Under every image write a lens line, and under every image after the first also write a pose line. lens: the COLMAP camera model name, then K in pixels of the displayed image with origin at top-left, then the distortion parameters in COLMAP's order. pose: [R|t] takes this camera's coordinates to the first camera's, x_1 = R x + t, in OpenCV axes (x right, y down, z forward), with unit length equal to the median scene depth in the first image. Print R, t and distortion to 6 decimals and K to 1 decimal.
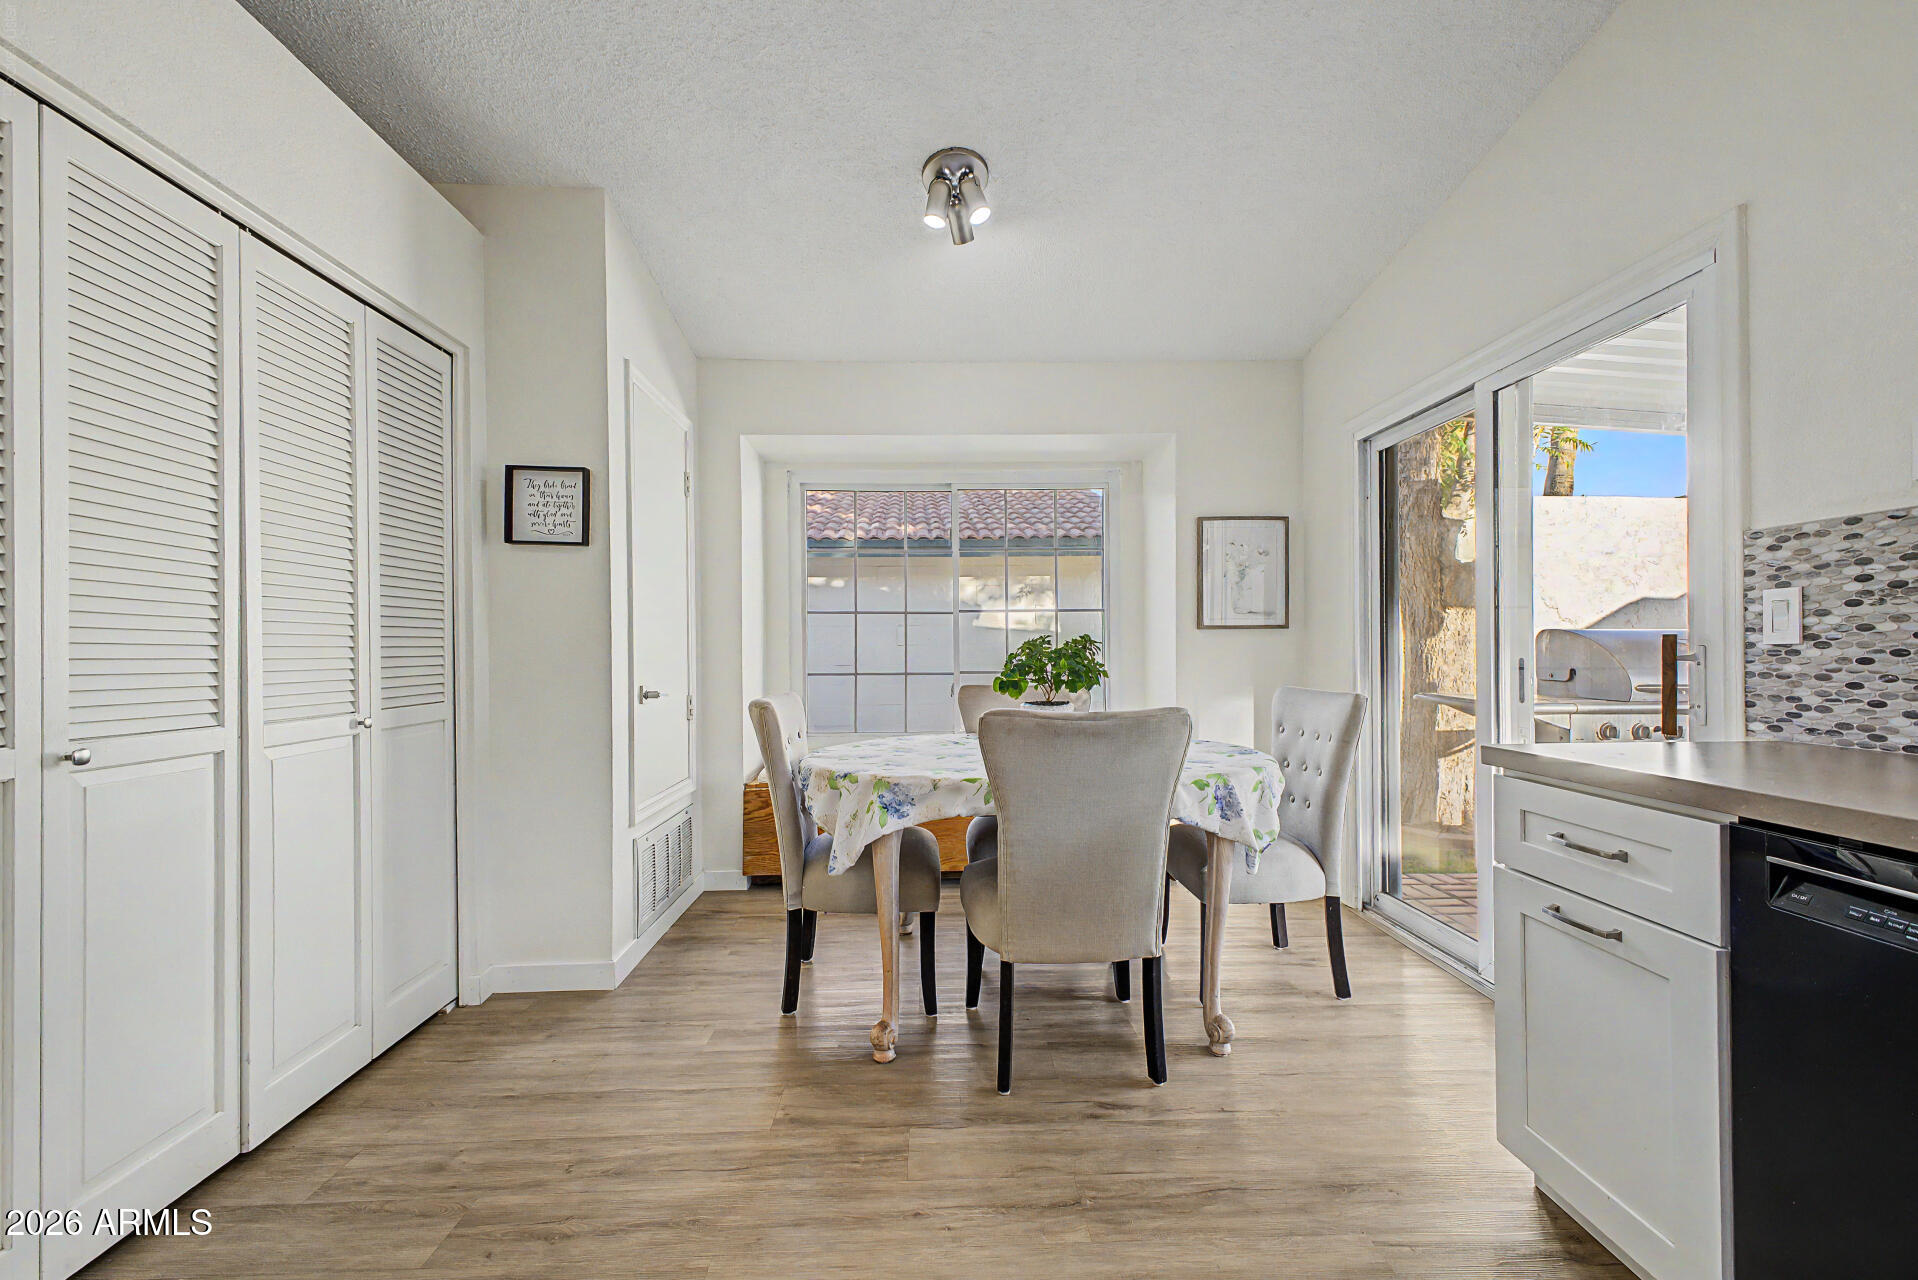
lens RADIAL K [[767.3, 0, 959.3], [0, 767.3, 649.1], [0, 0, 1]] dist [0.019544, -0.005067]
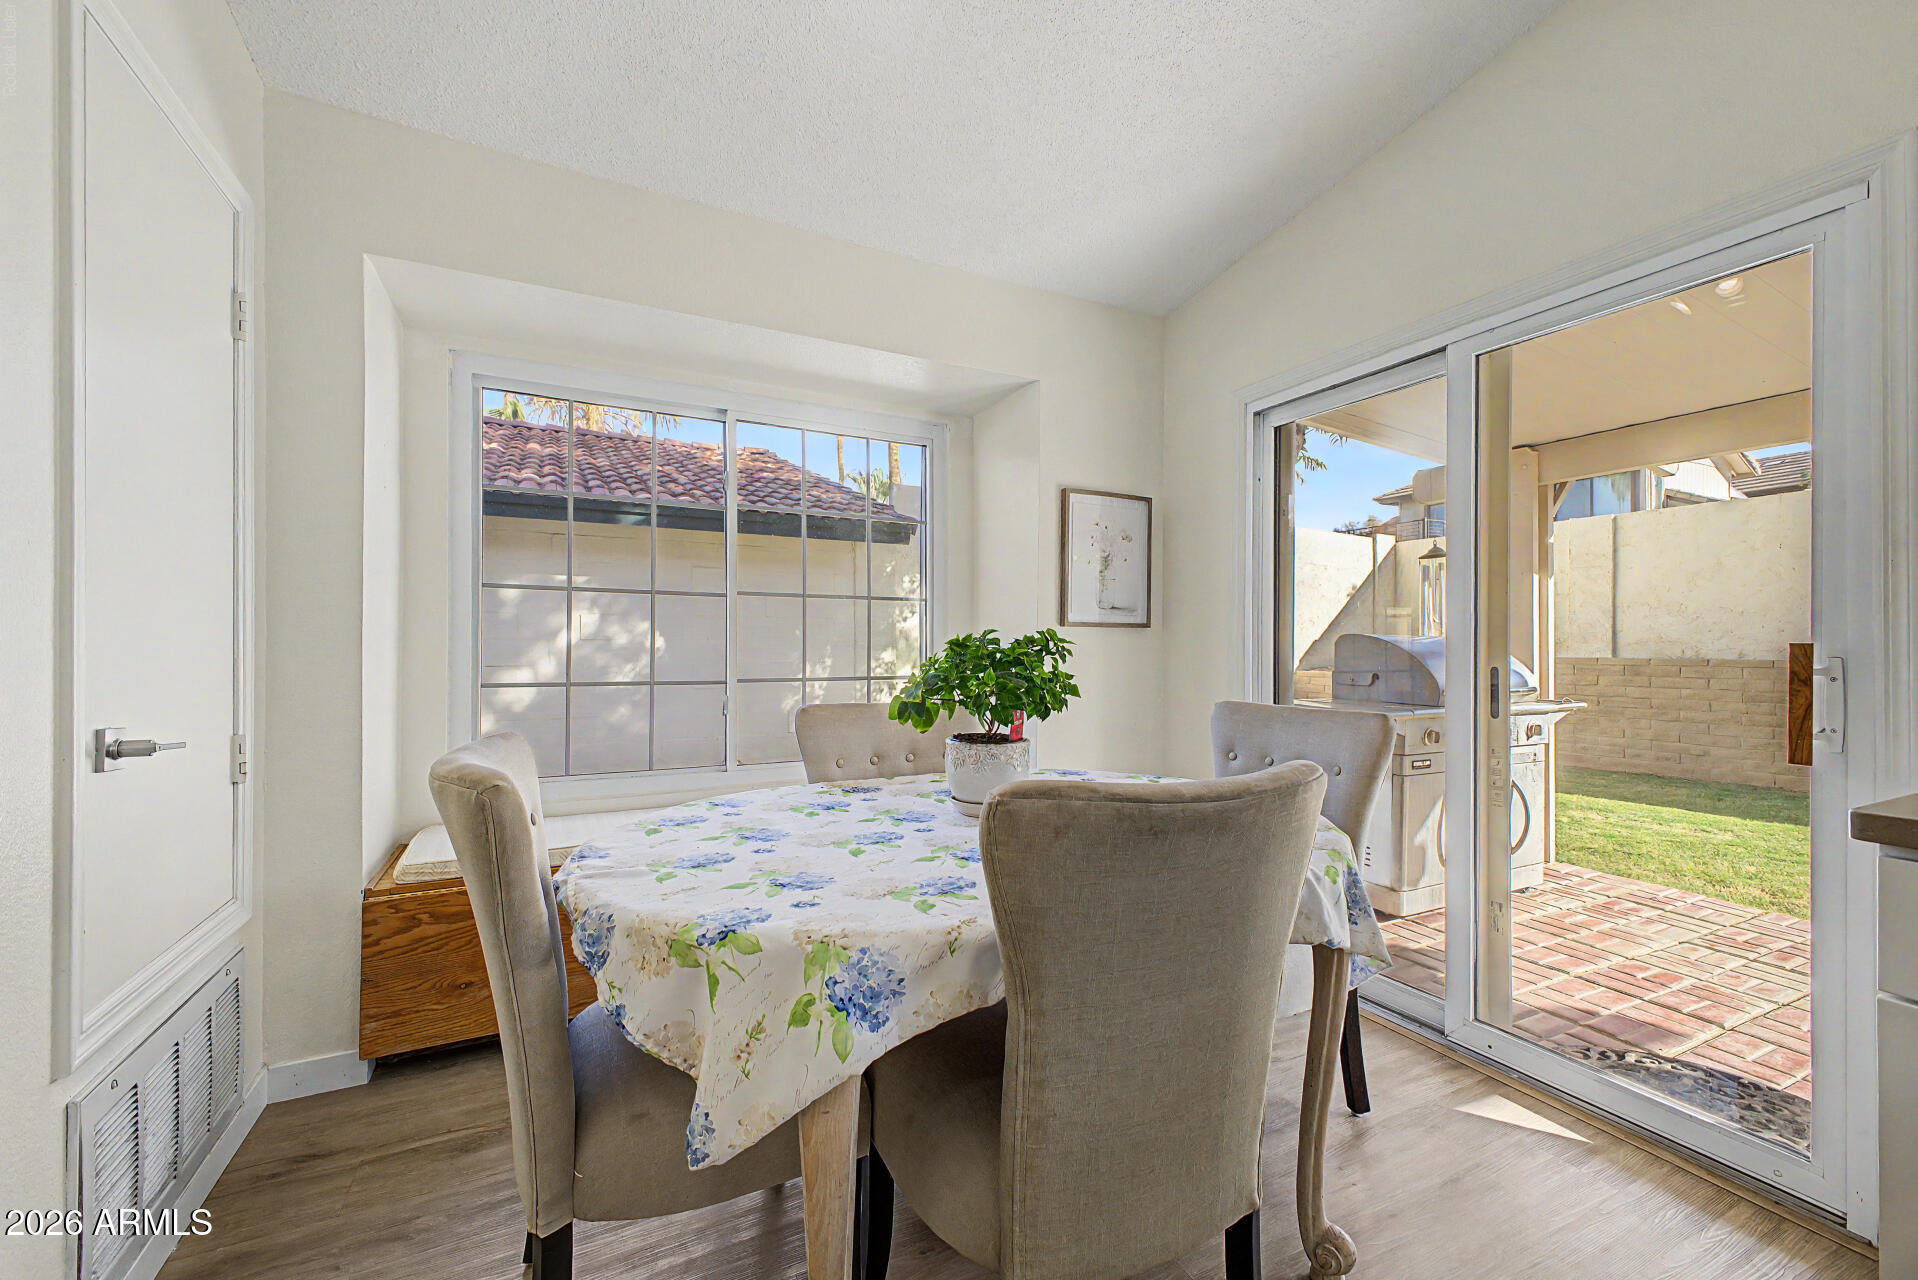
lens RADIAL K [[767.3, 0, 959.3], [0, 767.3, 649.1], [0, 0, 1]] dist [0.019544, -0.005067]
pose [[0.908612, 0.010315, 0.417514, -0.277390], [-0.011364, 0.999935, 0.000027, -0.003286], [-0.417486, -0.004769, 0.908671, 0.703446]]
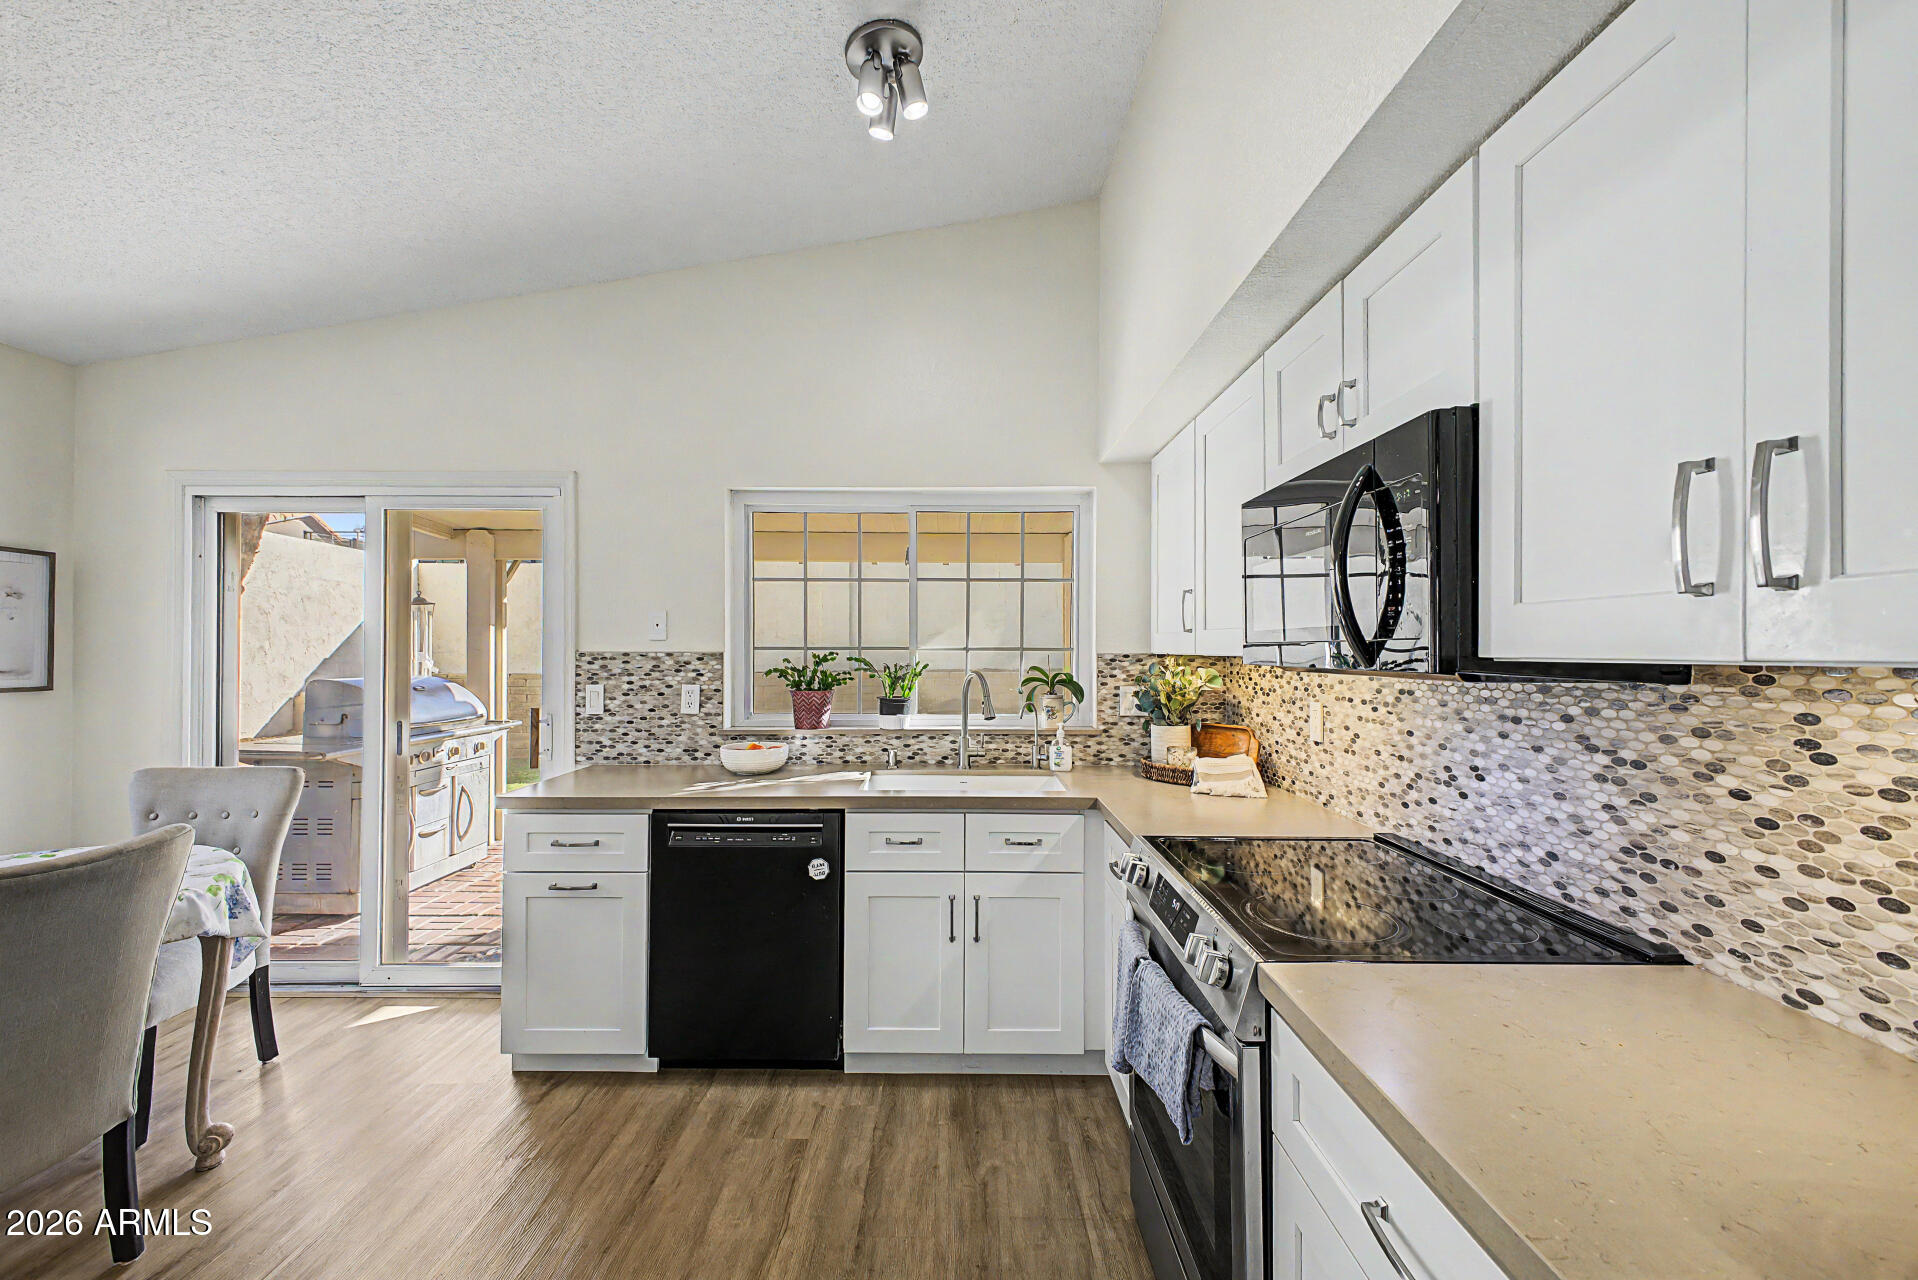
lens RADIAL K [[759.5, 0, 955.1], [0, 759.5, 640.8], [0, 0, 1]] dist [0.022866, -0.007405]
pose [[0.045241, 0.018283, 0.998809, -0.772529], [-0.003598, 0.999829, -0.018139, -0.154683], [-0.998970, -0.002773, 0.045299, 0.034697]]
